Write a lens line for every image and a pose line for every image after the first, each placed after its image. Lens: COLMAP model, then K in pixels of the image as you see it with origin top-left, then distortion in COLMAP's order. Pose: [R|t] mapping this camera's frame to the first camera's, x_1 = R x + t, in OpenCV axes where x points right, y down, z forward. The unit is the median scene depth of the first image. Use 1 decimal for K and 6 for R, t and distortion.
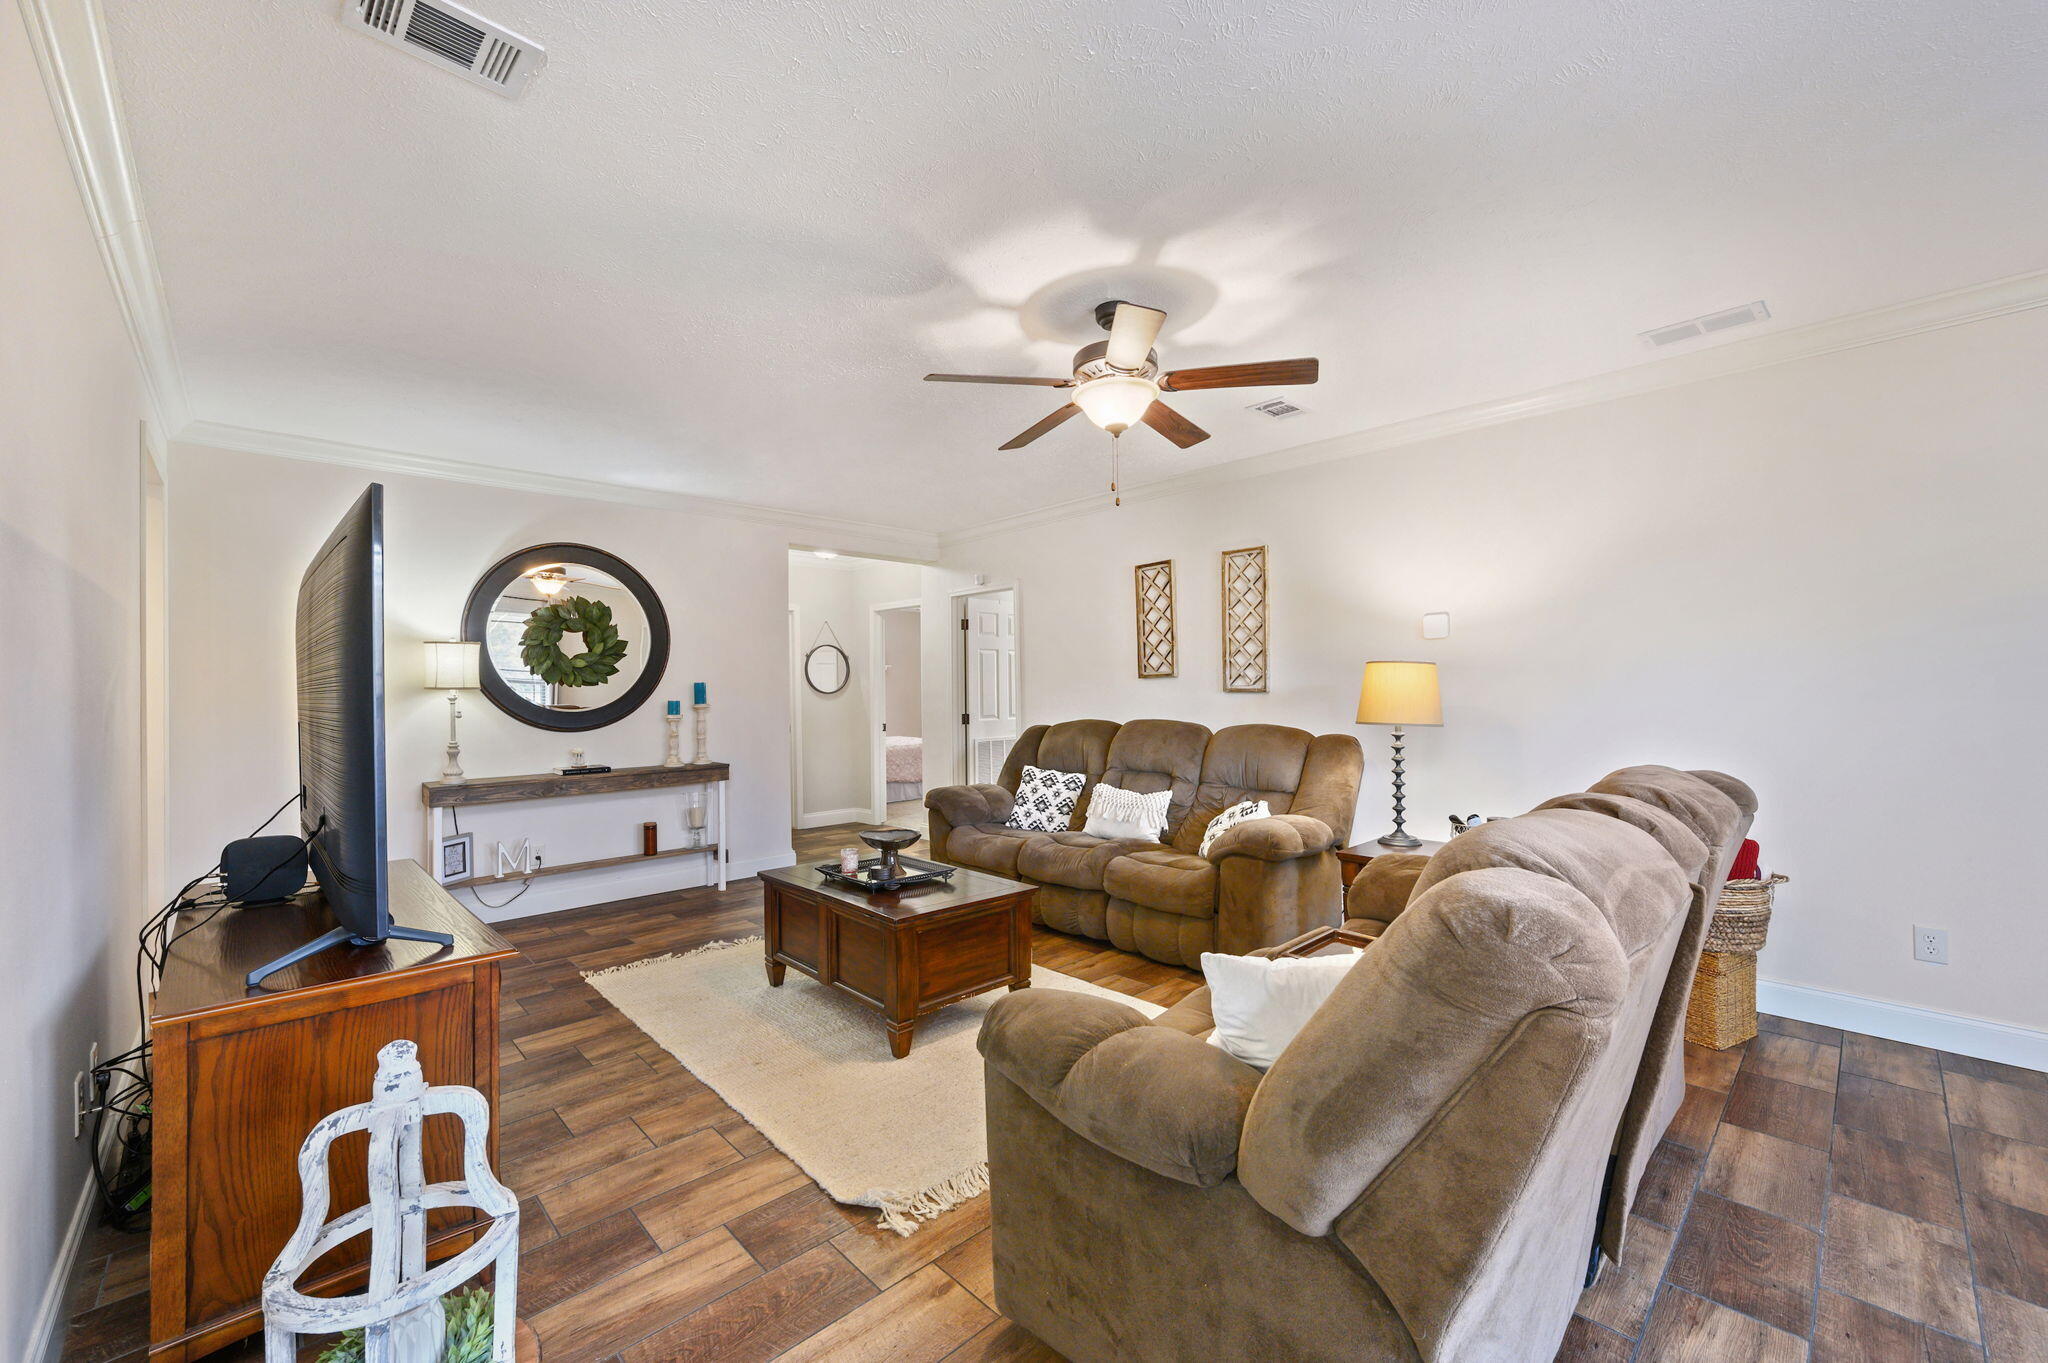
lens RADIAL K [[817.4, 0, 1021.7], [0, 817.4, 685.1], [0, 0, 1]] dist [-0.000543, 0.000088]
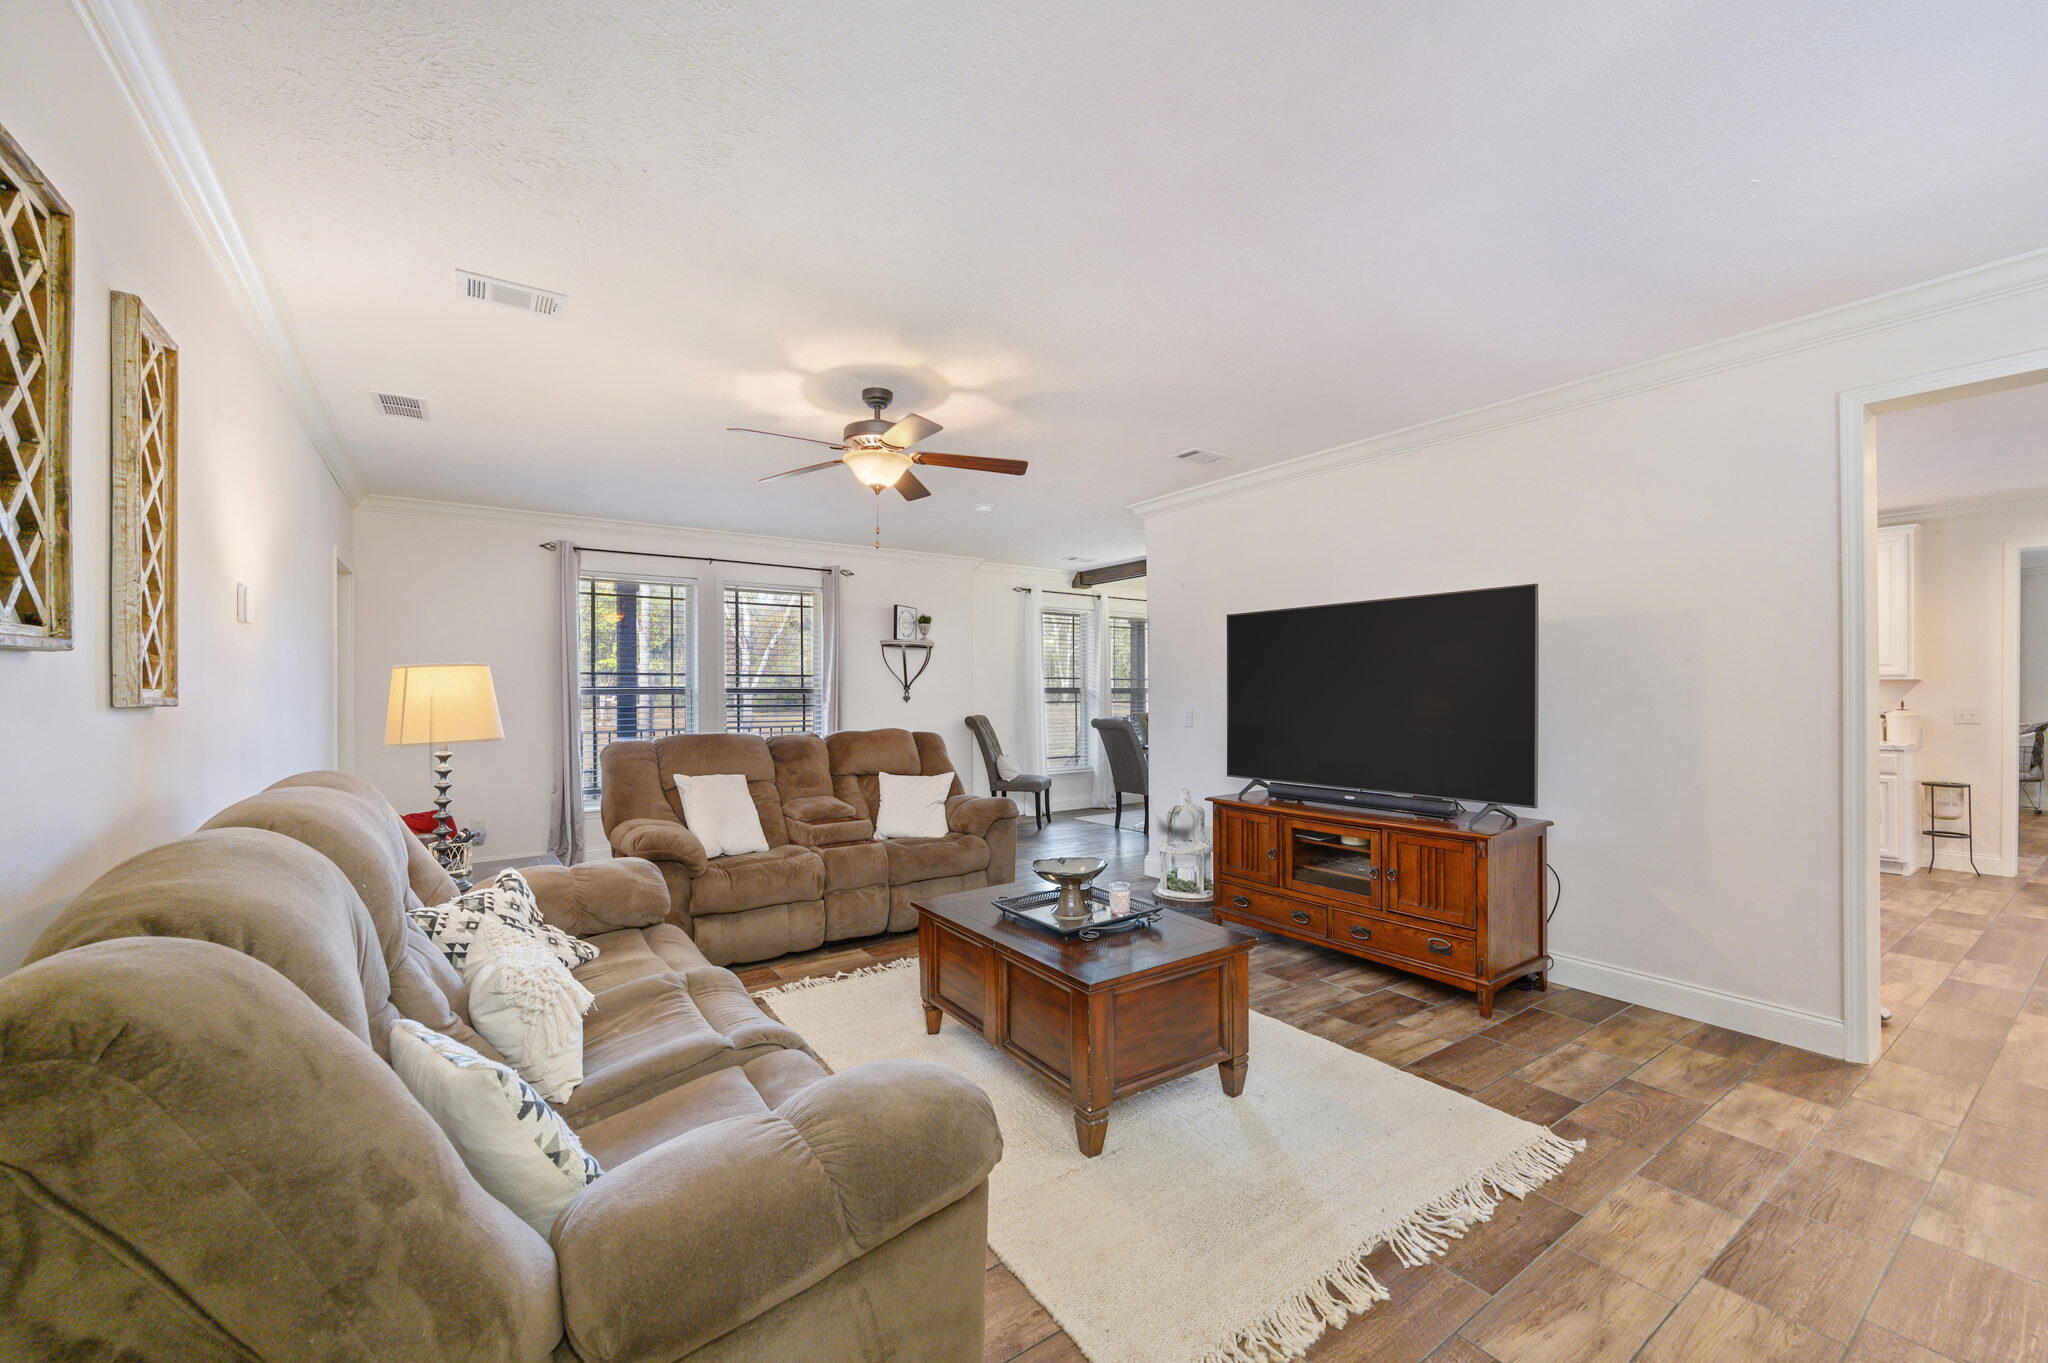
lens RADIAL K [[817.4, 0, 1021.8], [0, 817.4, 686.0], [0, 0, 1]] dist [-0.000543, 0.000088]
pose [[-0.988737, 0.017564, 0.148626, -0.262739], [0.015989, 0.999803, -0.011780, 0.013158], [-0.148804, -0.009271, -0.988823, 2.009919]]
